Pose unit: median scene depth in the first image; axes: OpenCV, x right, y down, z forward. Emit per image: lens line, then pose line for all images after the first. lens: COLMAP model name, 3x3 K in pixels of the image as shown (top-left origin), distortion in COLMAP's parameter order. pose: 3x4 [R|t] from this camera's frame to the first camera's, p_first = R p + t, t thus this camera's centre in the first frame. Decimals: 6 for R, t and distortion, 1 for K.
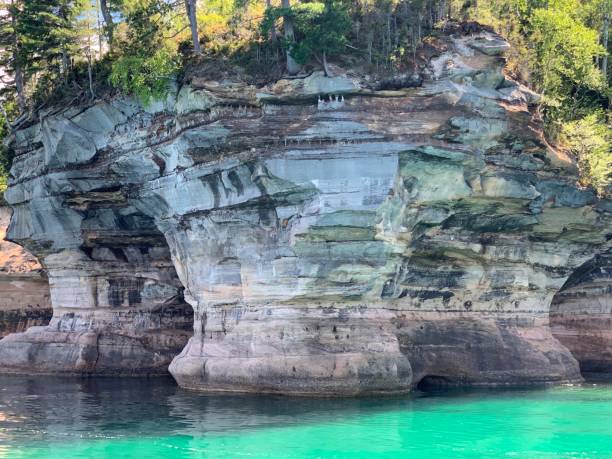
lens RADIAL K [[880.2, 0, 306.0], [0, 880.2, 229.5], [0, 0, 1]] dist [0.012311, 0.159923]
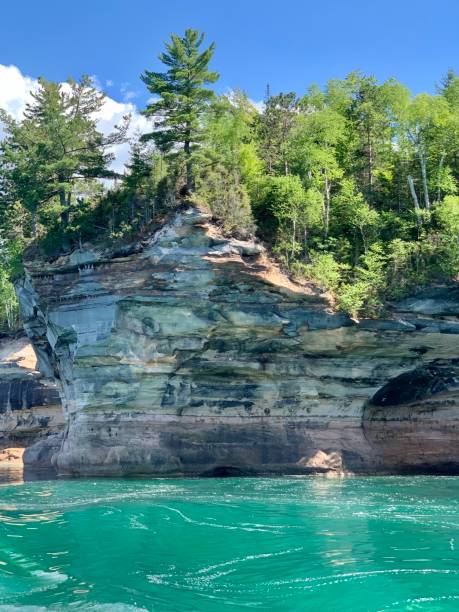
lens RADIAL K [[880.2, 0, 229.5], [0, 880.2, 306.0], [0, 0, 1]] dist [0.012311, 0.159923]
pose [[0.907822, -0.070639, -0.413363, 0.767057], [0.046923, 0.996631, -0.067263, 0.020529], [0.416722, 0.041666, 0.908079, -0.190122]]
